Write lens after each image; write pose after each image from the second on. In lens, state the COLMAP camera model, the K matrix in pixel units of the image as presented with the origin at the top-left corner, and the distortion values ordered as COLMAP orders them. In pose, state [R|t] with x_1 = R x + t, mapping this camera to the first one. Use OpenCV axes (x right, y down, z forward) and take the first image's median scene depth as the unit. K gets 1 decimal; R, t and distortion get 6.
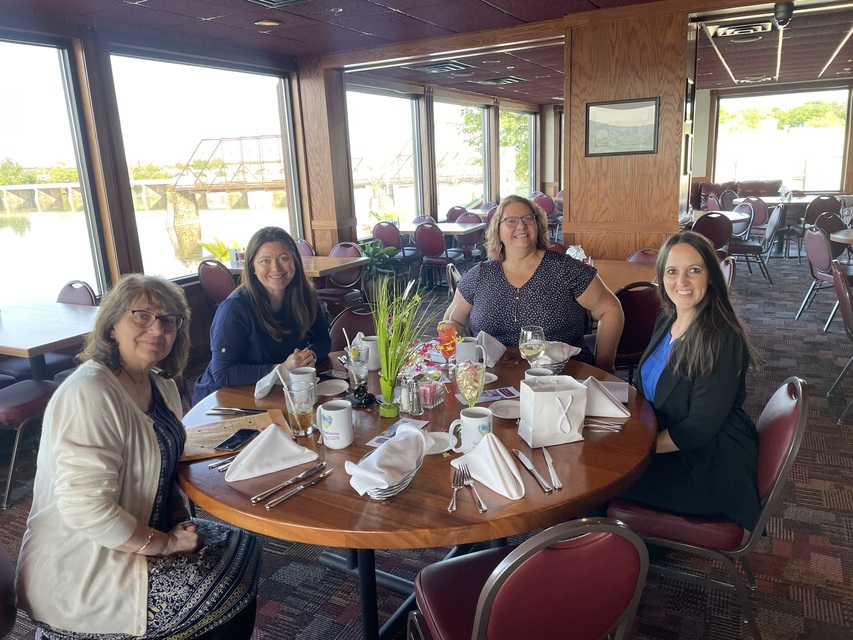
lens RADIAL K [[637.3, 0, 423.9], [0, 637.3, 325.4], [0, 0, 1]] dist [0.057861, -0.079085]
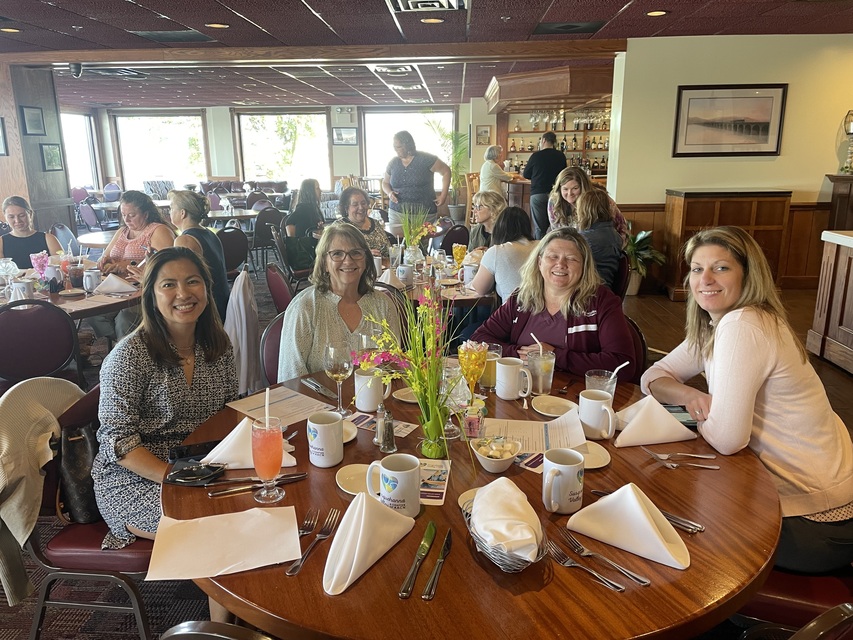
lens RADIAL K [[637.3, 0, 426.5], [0, 637.3, 317.3], [0, 0, 1]] dist [0.057861, -0.079085]
pose [[0.908941, -0.062366, 0.412233, 0.496965], [0.066389, 0.997783, 0.004571, 0.125396], [-0.411604, 0.023213, 0.911067, -0.579615]]
